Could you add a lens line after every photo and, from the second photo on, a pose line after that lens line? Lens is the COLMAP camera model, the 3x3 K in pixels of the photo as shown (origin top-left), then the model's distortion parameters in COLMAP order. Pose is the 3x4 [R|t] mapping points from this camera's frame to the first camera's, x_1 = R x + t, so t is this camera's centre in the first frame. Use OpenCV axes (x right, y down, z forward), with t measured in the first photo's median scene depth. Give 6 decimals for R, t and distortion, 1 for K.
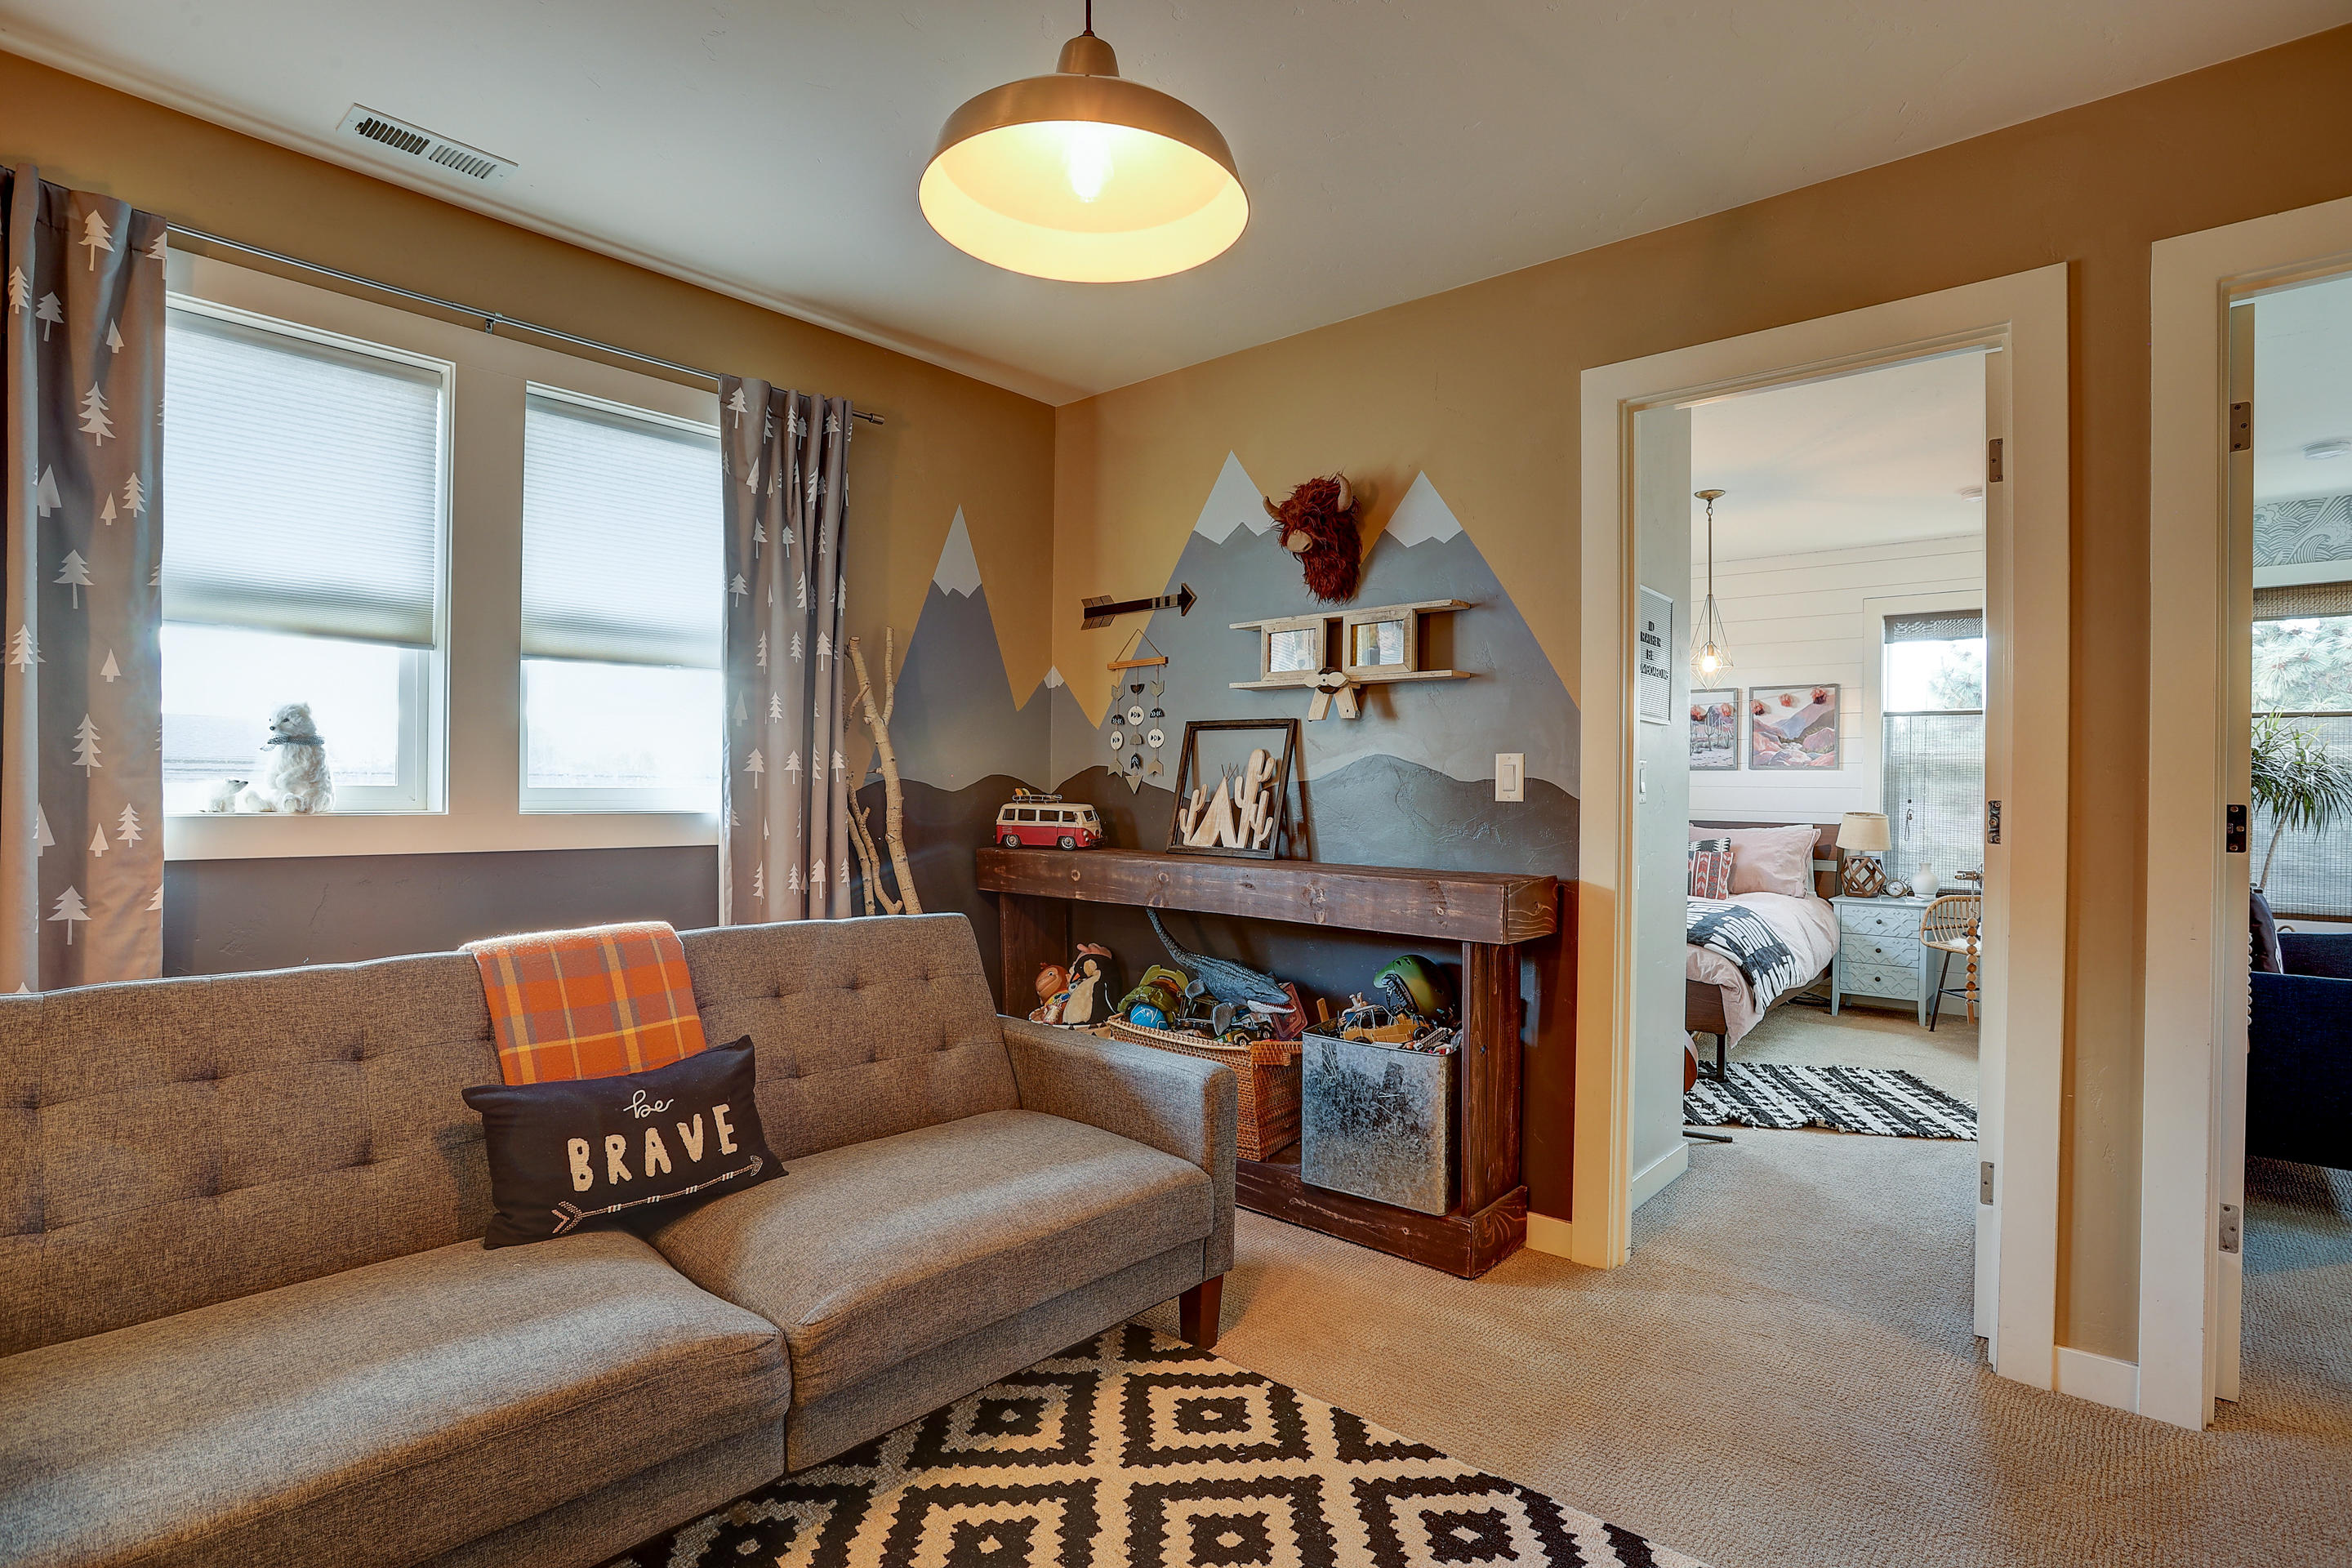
lens RADIAL K [[1183.6, 0, 1170.3], [0, 1183.6, 781.8], [0, 0, 1]] dist [-0.005806, 0.000095]
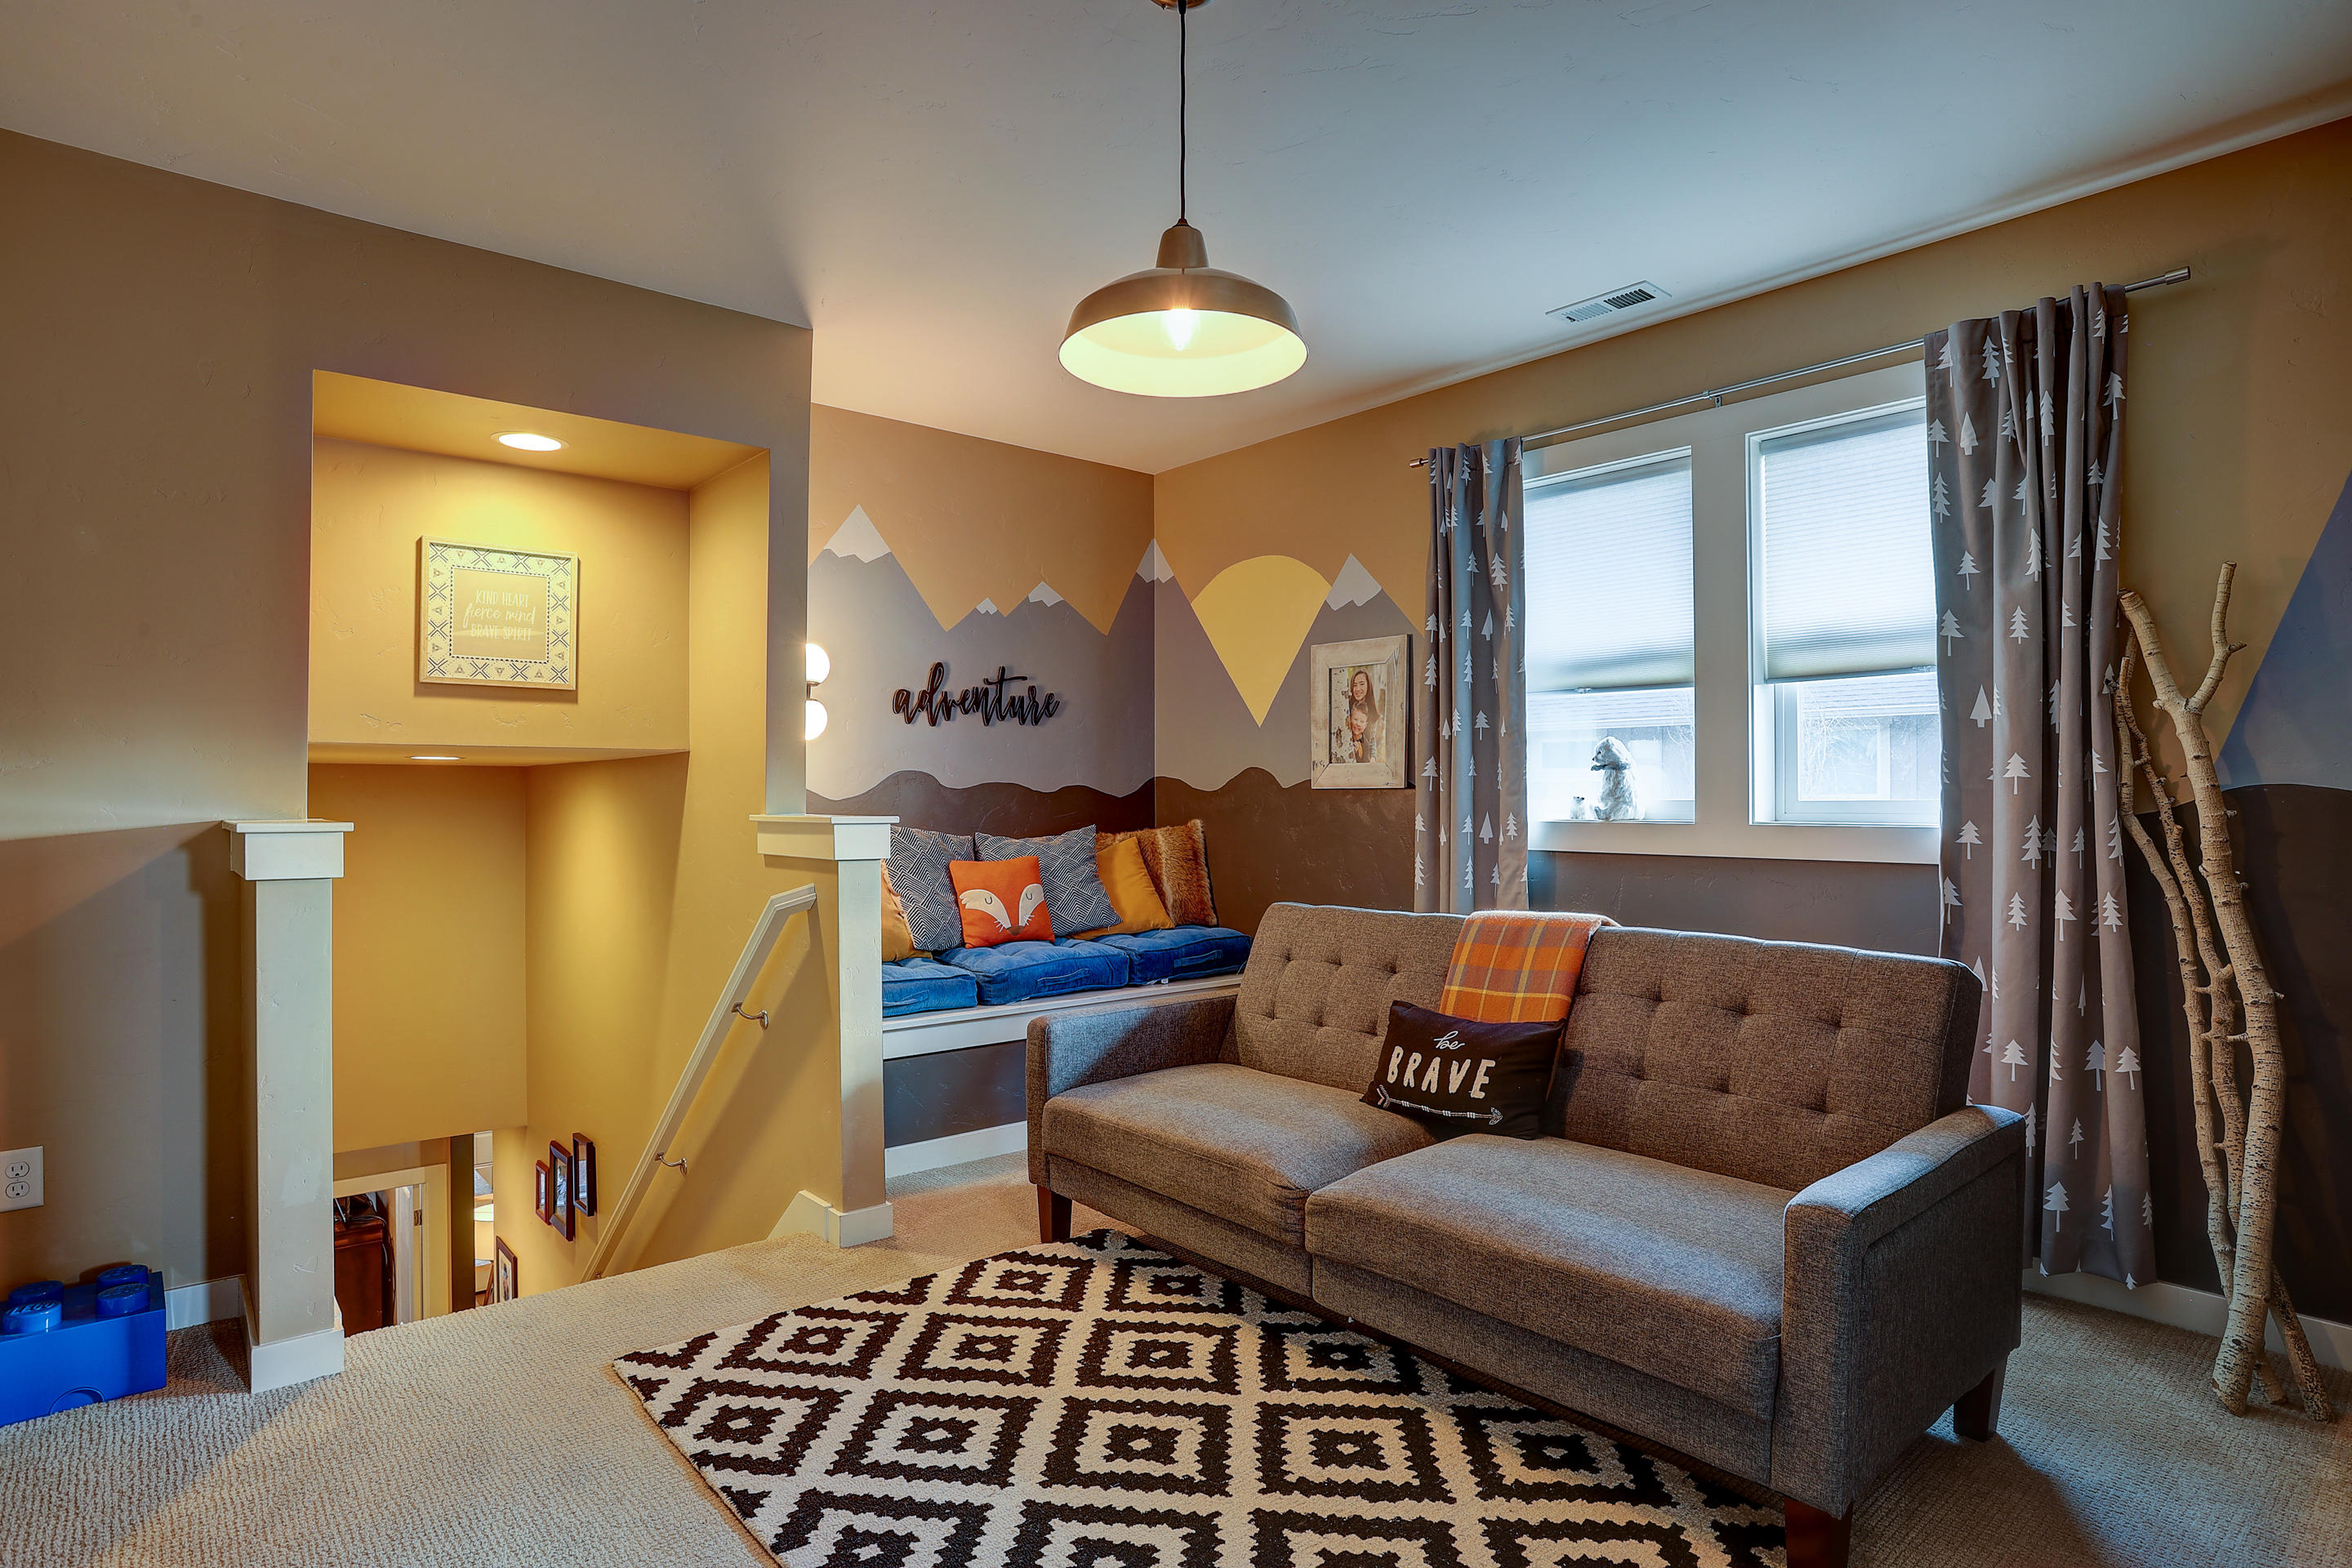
lens RADIAL K [[1244.3, 0, 1175.4], [0, 1244.3, 806.1], [0, 0, 1]] dist [-0.054953, 0.001245]
pose [[-0.138928, -0.007451, -0.990274, 0.697645], [-0.001412, 0.999972, -0.007326, 0.020014], [0.990302, 0.000380, -0.138934, 0.661300]]
